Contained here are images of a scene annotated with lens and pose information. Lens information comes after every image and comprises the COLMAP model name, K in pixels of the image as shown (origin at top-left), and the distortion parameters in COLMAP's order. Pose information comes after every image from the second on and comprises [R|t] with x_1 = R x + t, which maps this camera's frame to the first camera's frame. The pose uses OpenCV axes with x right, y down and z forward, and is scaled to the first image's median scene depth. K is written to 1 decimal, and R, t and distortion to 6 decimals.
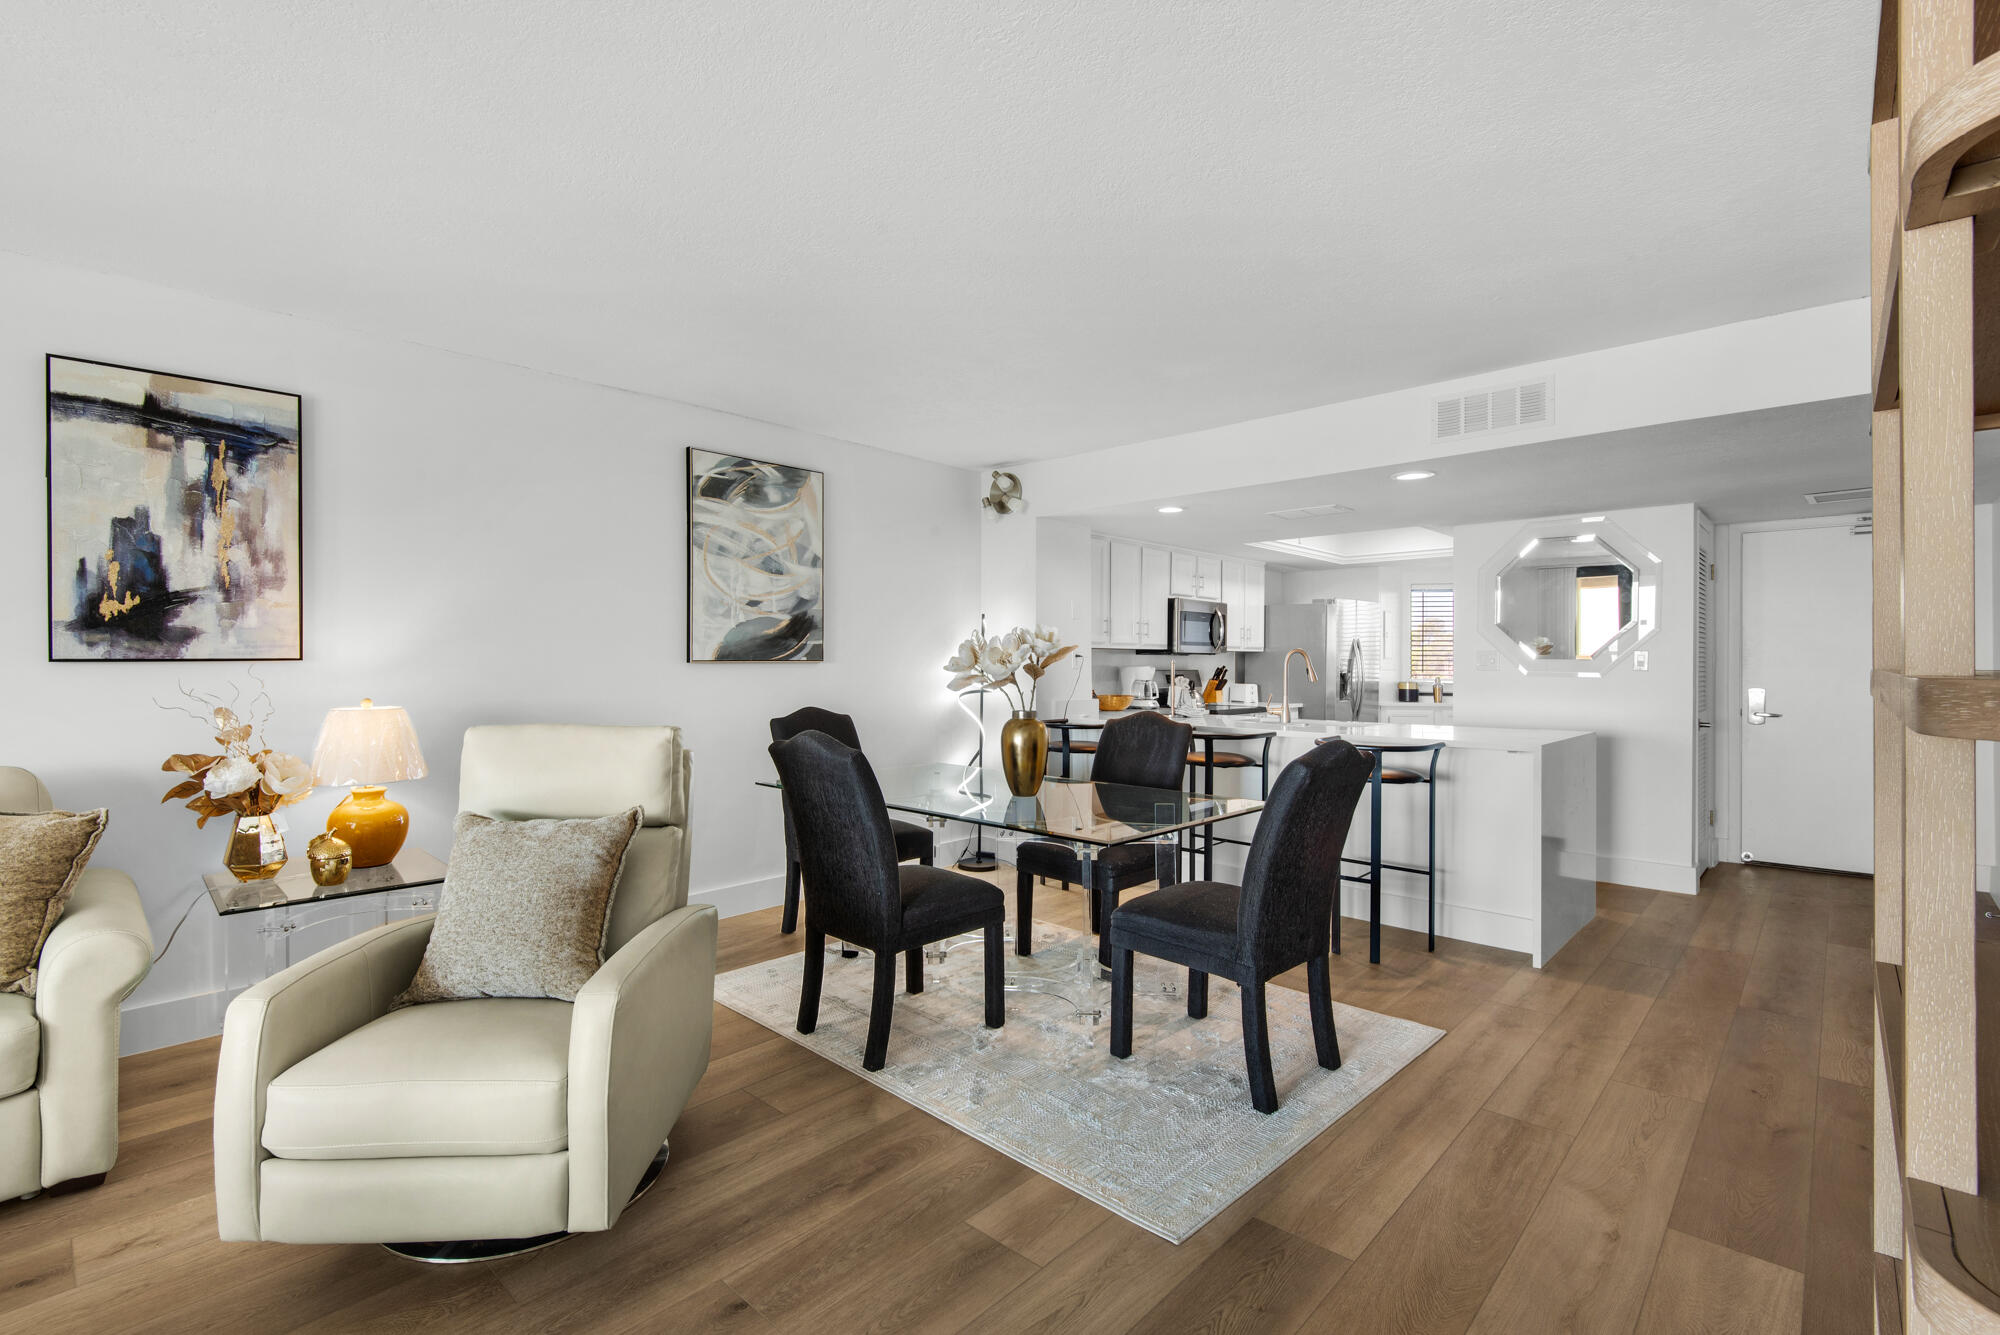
lens RADIAL K [[897.4, 0, 1003.3], [0, 897.4, 664.6], [0, 0, 1]] dist [0.023037, -0.016516]
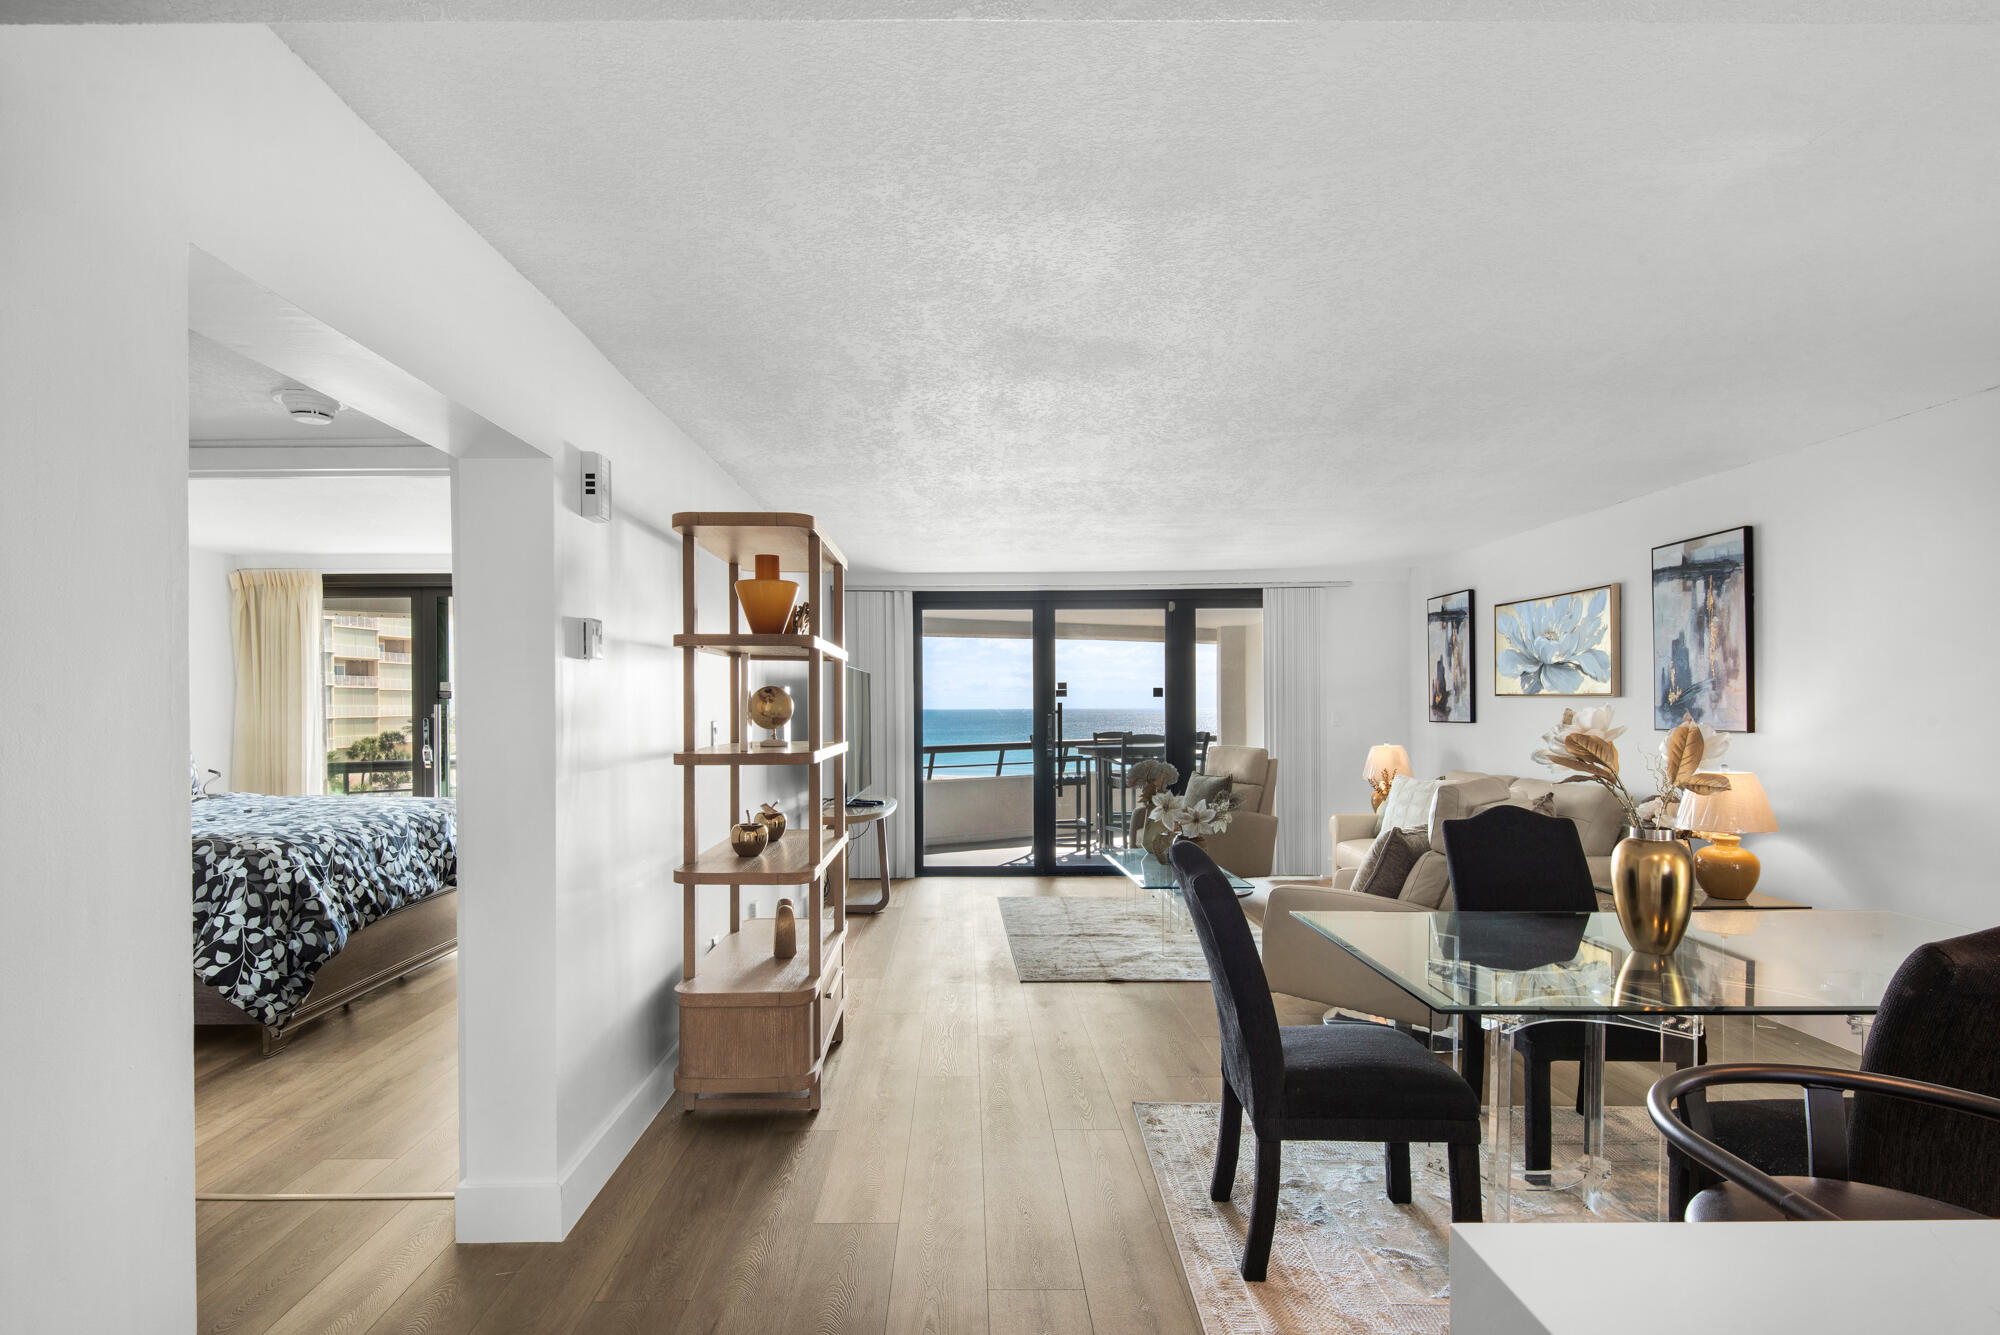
lens RADIAL K [[1004.3, 0, 967.3], [0, 1004.3, 713.0], [0, 0, 1]] dist [0.036208, -0.033366]
pose [[-0.732620, 0.006936, -0.680602, 0.835350], [0.000915, 0.999957, 0.009205, -0.038991], [0.680637, 0.006121, -0.732595, 1.079633]]
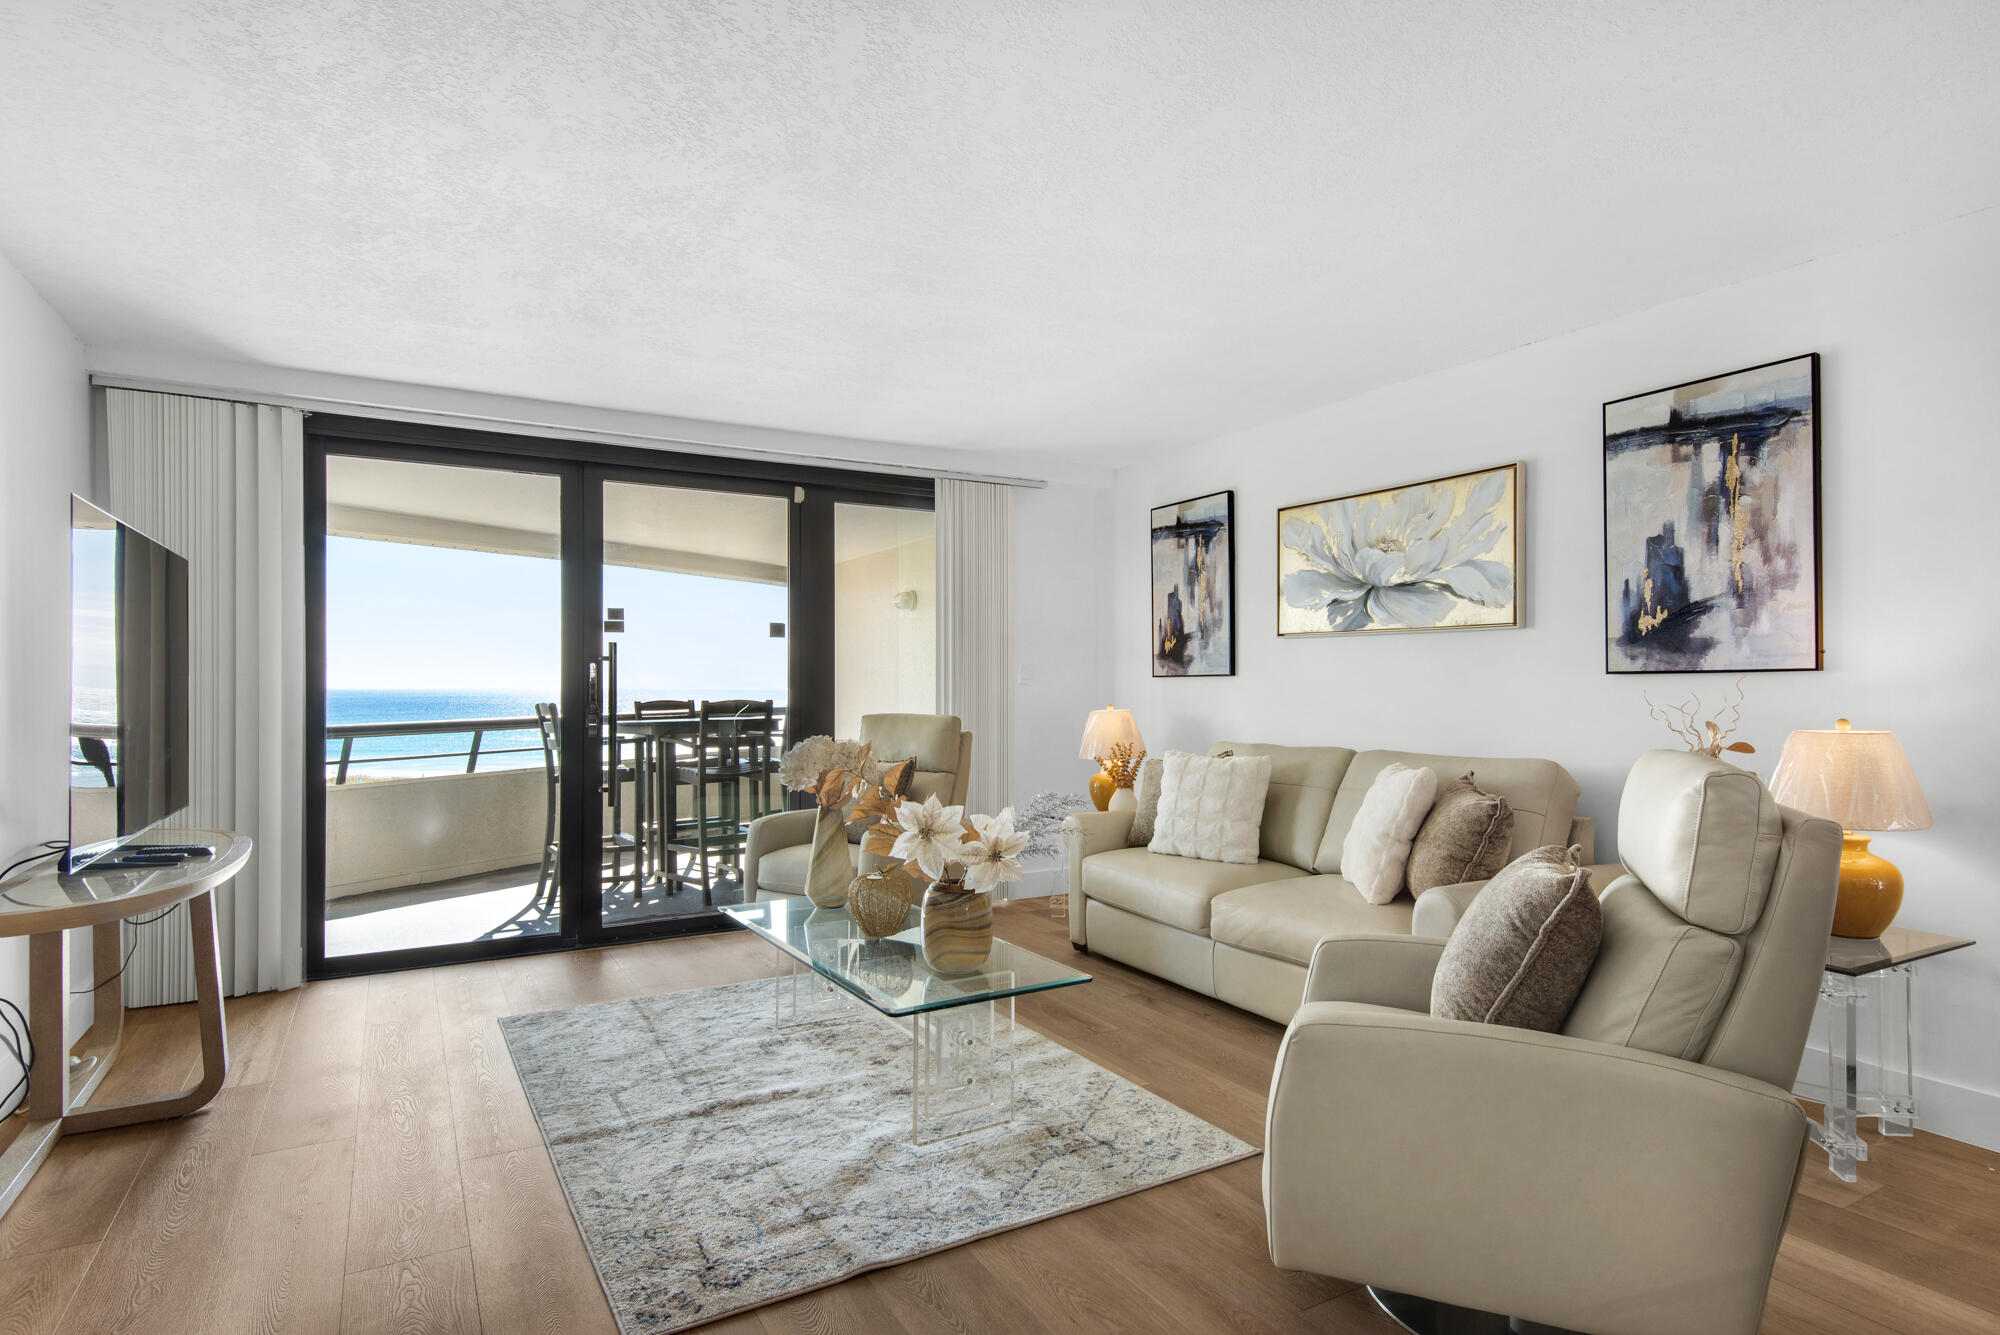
lens RADIAL K [[1043.3, 0, 996.0], [0, 1043.3, 678.6], [0, 0, 1]] dist [0.053557, -0.046850]
pose [[-0.302403, -0.005717, -0.953163, 0.314143], [-0.003617, 0.999982, -0.004850, 0.008288], [0.953173, 0.001981, -0.302418, 0.478289]]
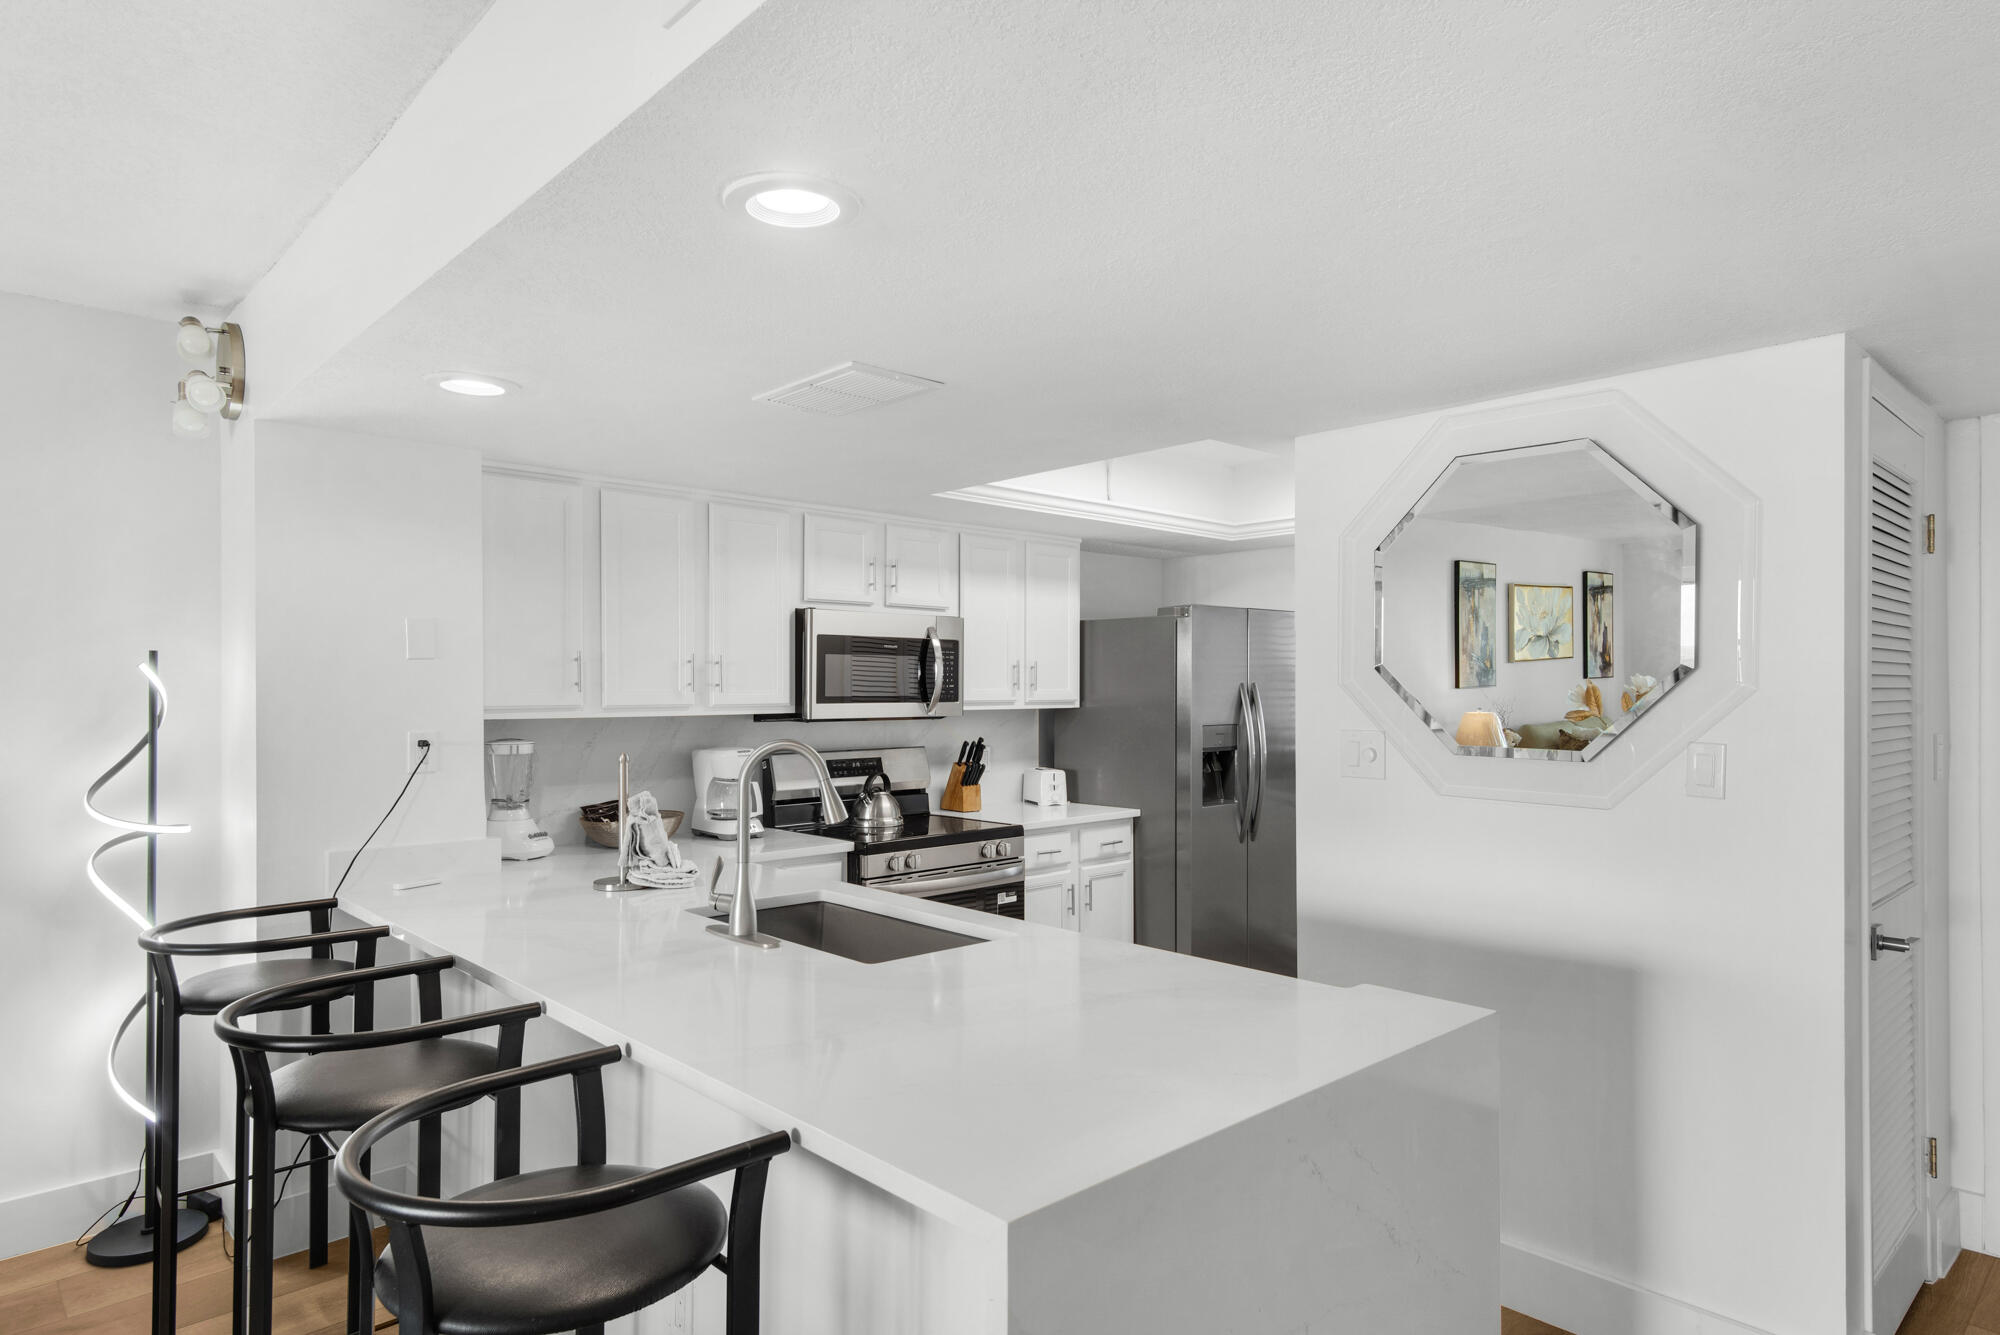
lens RADIAL K [[1146.1, 0, 1022.2], [0, 1146.1, 689.2], [0, 0, 1]] dist [0.026206, 0.000044]
pose [[0.998396, -0.003694, -0.056496, 0.611293], [0.003594, 0.999992, -0.001866, -0.050583], [0.056502, 0.001660, 0.998401, 0.688734]]
